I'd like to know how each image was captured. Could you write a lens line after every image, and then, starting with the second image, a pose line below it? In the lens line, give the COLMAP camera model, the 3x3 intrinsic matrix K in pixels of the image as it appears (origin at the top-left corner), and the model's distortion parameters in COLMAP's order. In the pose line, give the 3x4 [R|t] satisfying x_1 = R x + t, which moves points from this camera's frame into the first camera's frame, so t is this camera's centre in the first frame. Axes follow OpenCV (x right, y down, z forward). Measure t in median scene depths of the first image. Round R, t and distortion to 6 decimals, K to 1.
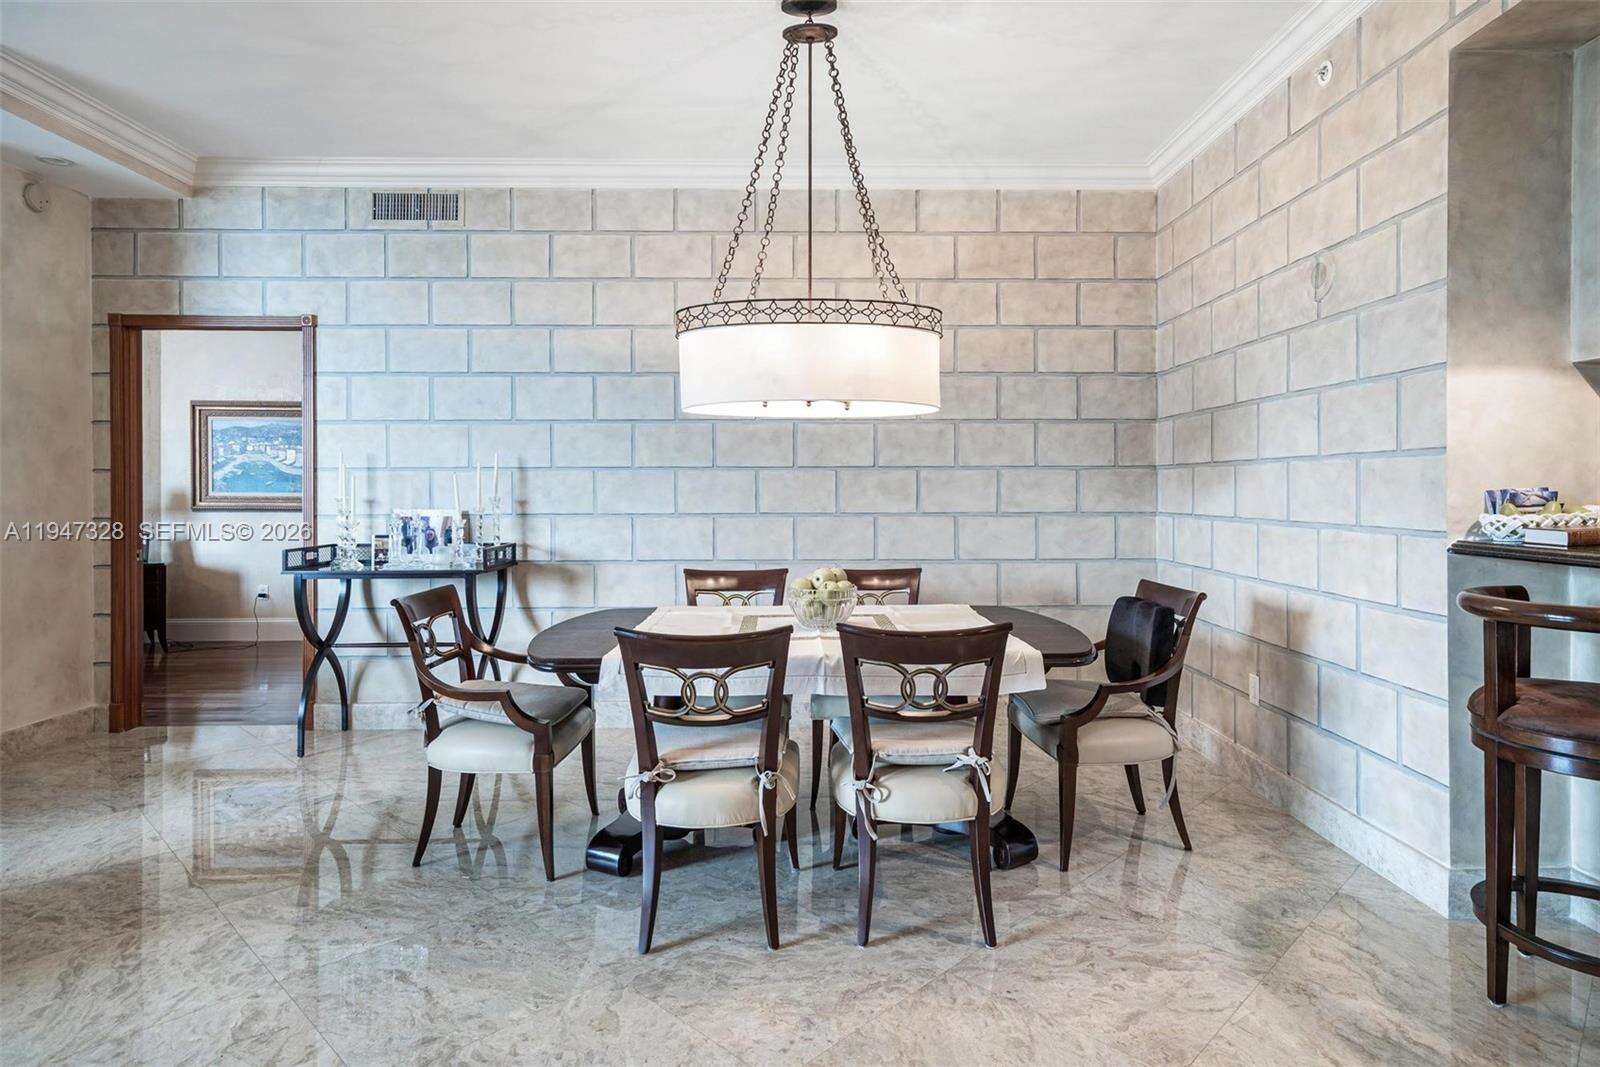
lens RADIAL K [[901.1, 0, 806.5], [0, 901.1, 492.1], [0, 0, 1]] dist [-0.000497, -0.000621]
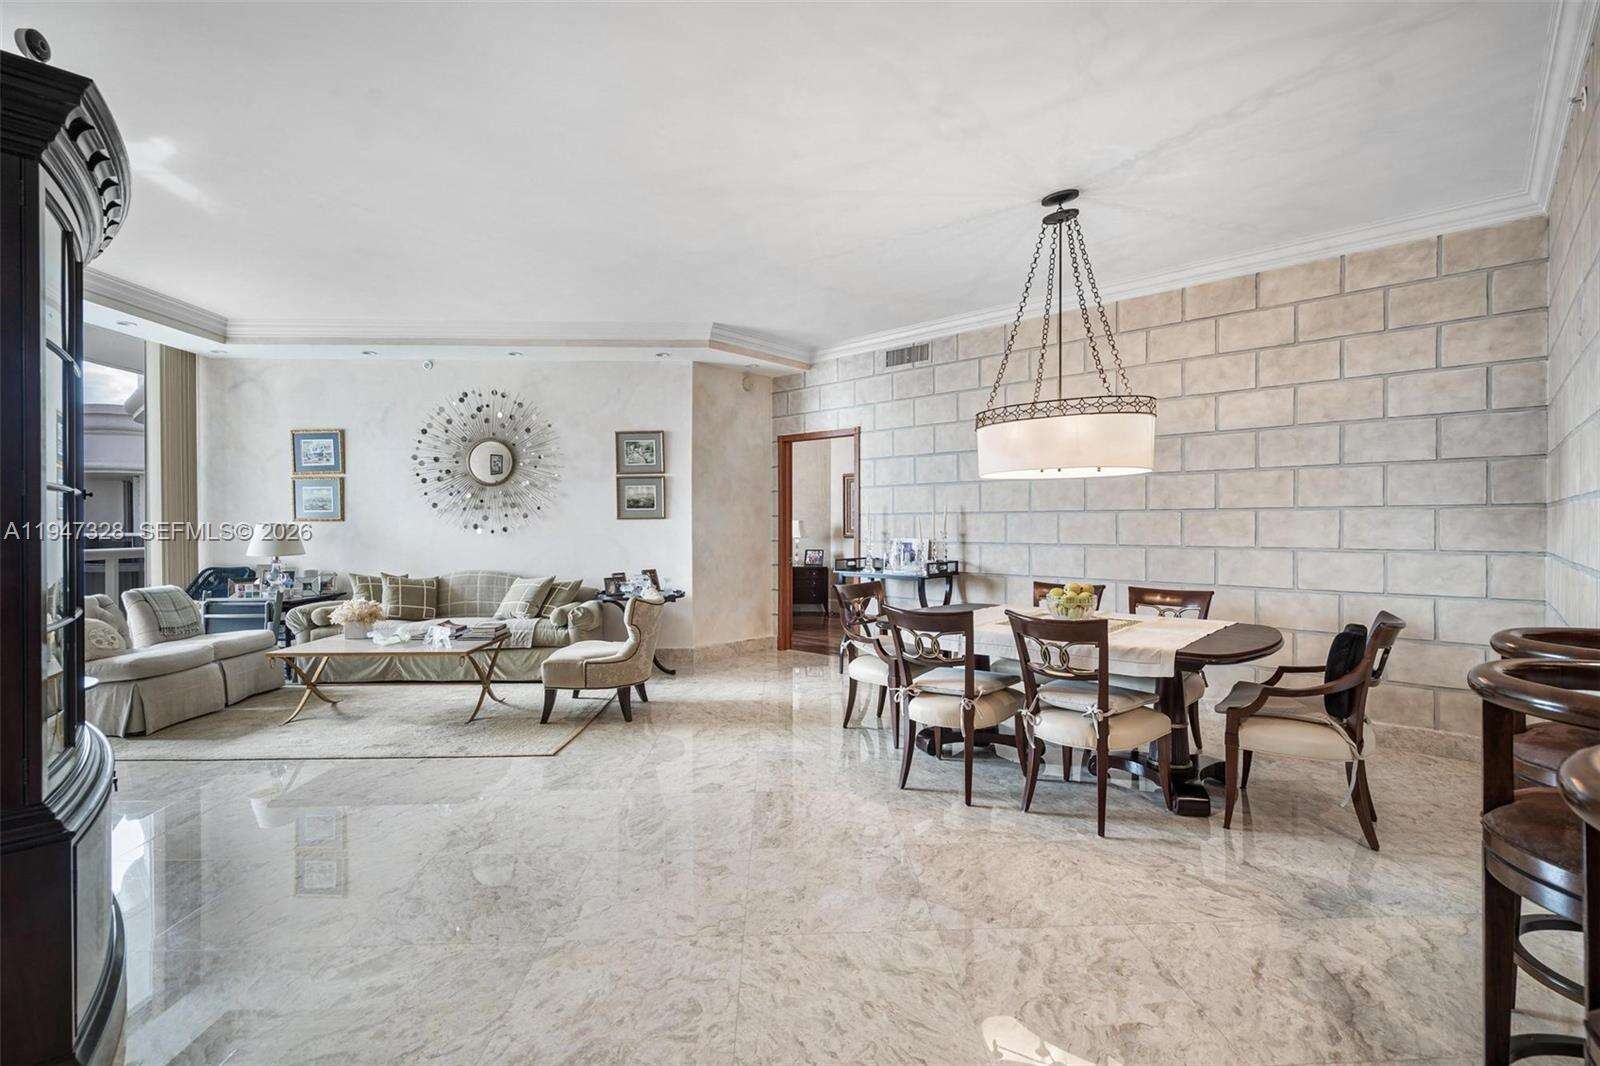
lens RADIAL K [[737.2, 0, 800.0], [0, 737.2, 533.0], [0, 0, 1]] dist [-0.000755, 0.000404]
pose [[0.716280, 0.009094, -0.697754, 0.371546], [0.000315, 0.999911, 0.013355, -0.008708], [0.697813, -0.009786, 0.716213, -0.110202]]
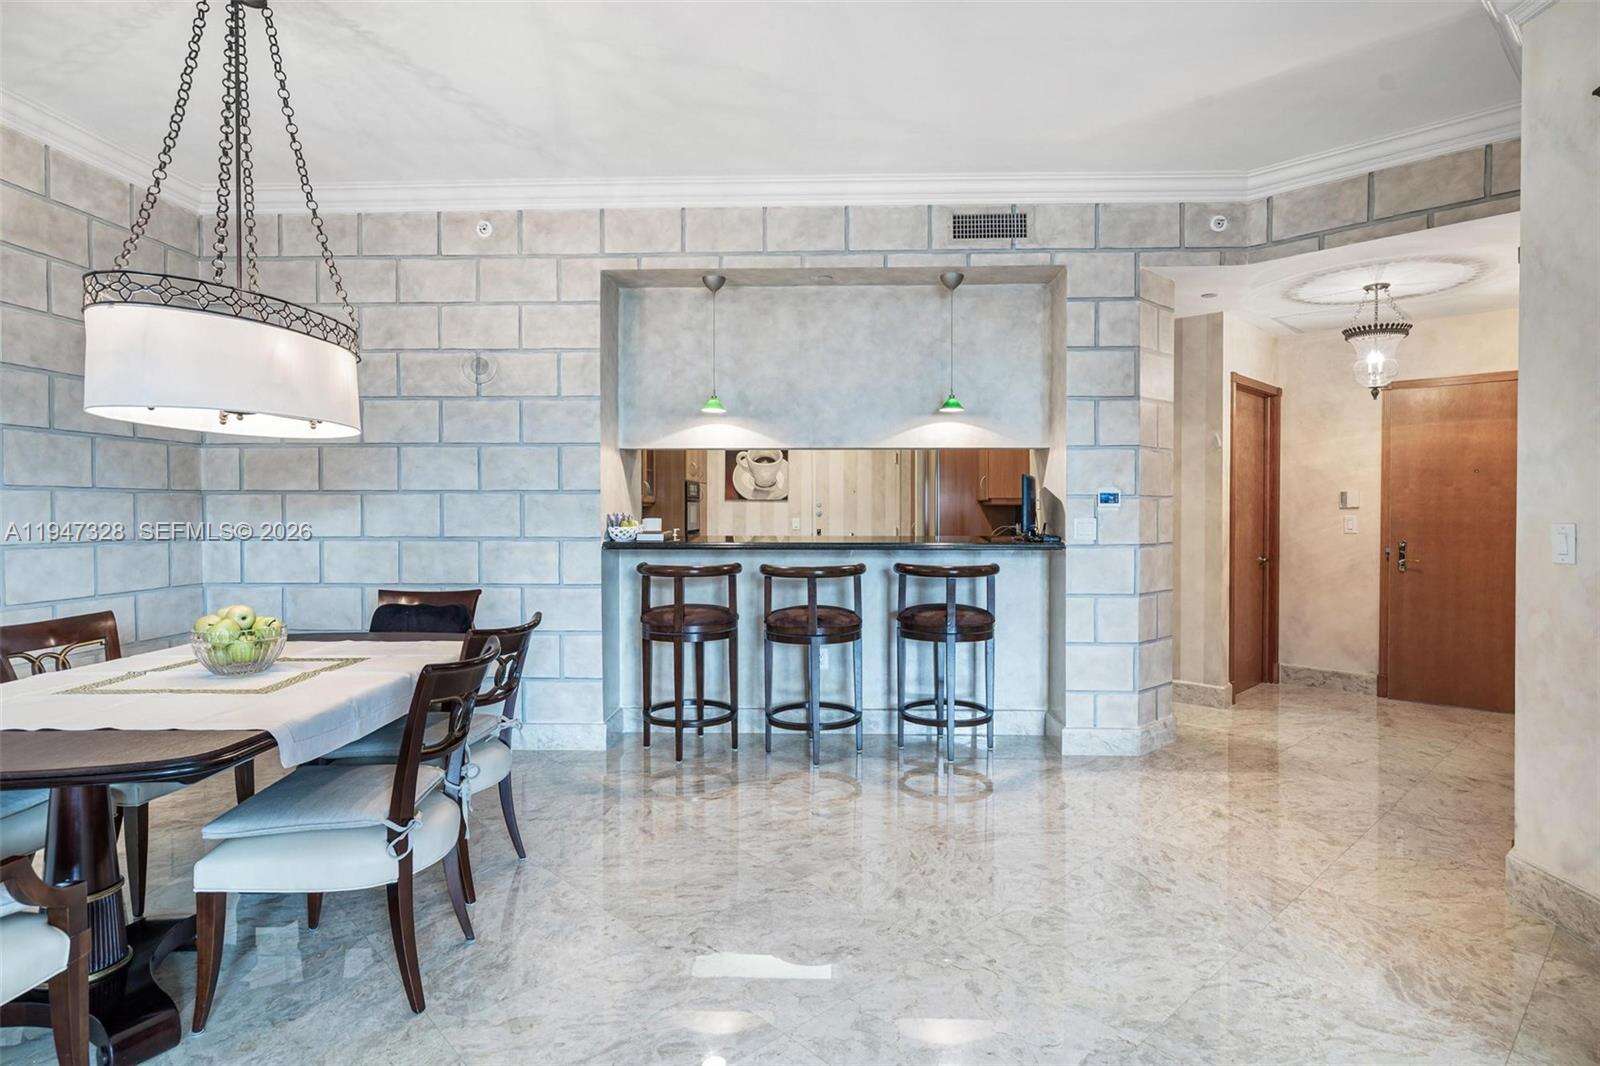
lens RADIAL K [[852.8, 0, 836.4], [0, 852.8, 519.3], [0, 0, 1]] dist [-0.027813, 0.027360]
pose [[0.020847, -0.012347, 0.999706, -0.546007], [0.003011, 0.999920, 0.012286, -0.006485], [-0.999778, 0.002754, 0.020882, 0.276542]]
